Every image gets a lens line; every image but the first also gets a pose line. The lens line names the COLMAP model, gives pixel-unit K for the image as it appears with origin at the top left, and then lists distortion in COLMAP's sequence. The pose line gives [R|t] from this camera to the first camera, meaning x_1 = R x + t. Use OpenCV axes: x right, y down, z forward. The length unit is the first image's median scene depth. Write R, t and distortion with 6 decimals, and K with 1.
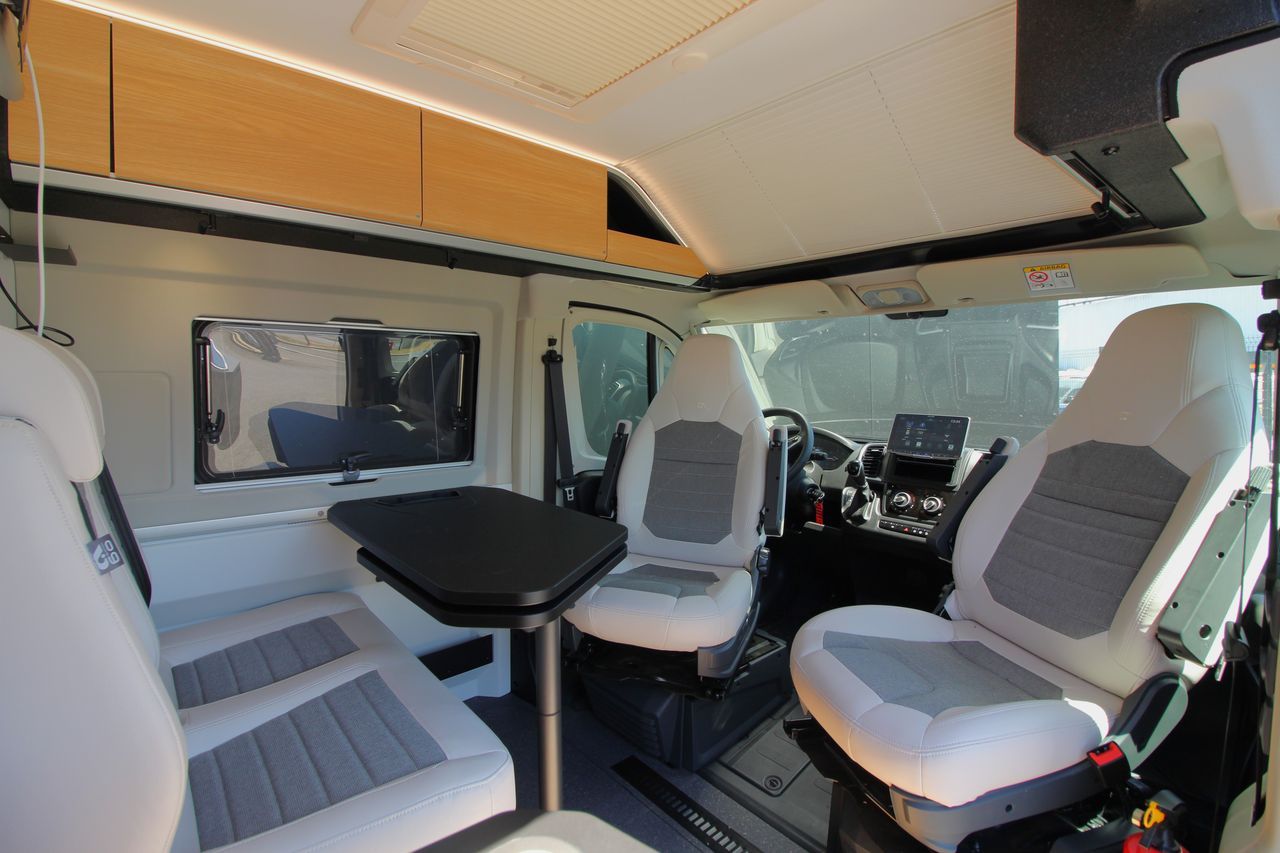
lens RADIAL K [[597.5, 0, 628.4], [0, 597.5, 399.6], [0, 0, 1]] dist [-0.010431, -0.000428]
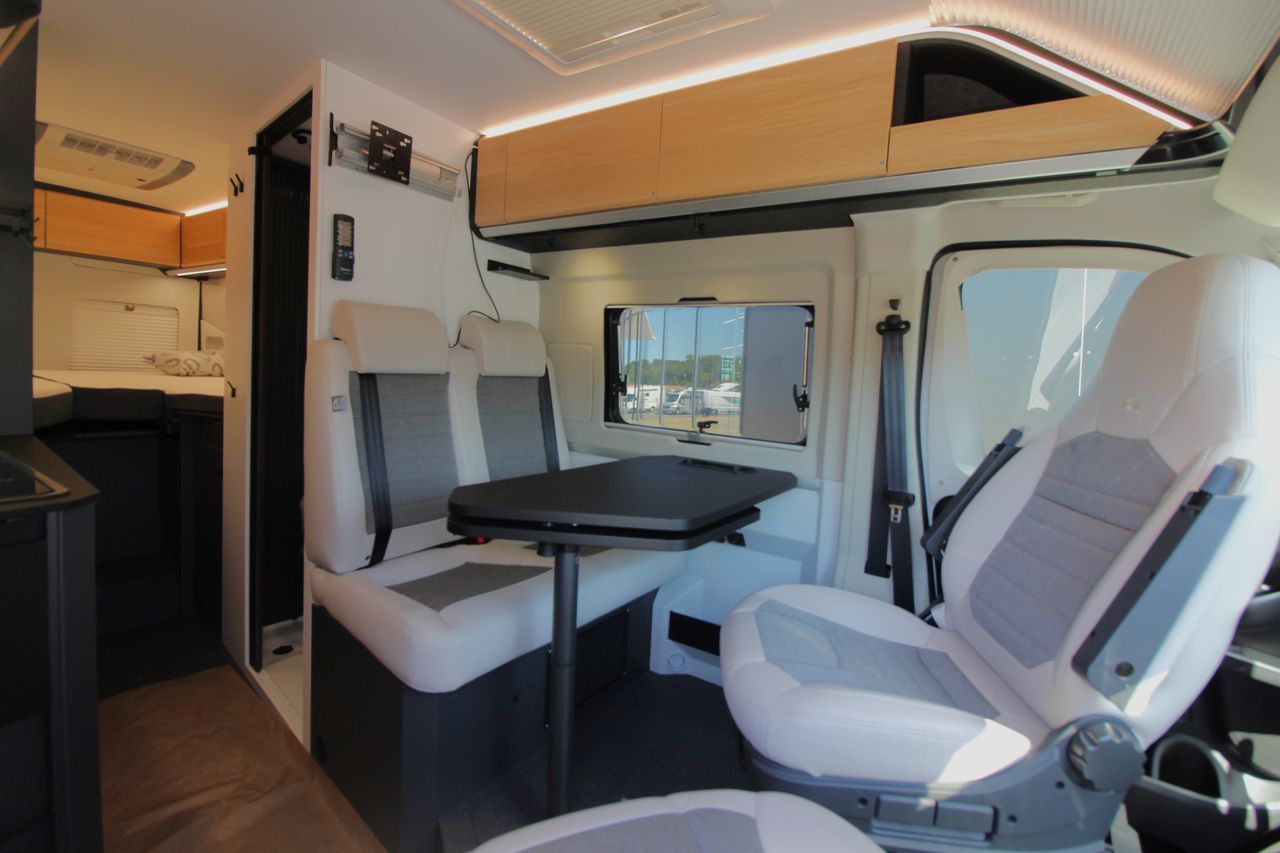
lens RADIAL K [[597.5, 0, 628.4], [0, 597.5, 399.6], [0, 0, 1]] dist [-0.010431, -0.000428]
pose [[0.261350, 0.047677, -0.964066, 0.522399], [-0.092492, 0.995420, 0.024154, 0.035782], [0.960803, 0.082856, 0.264563, 0.513201]]
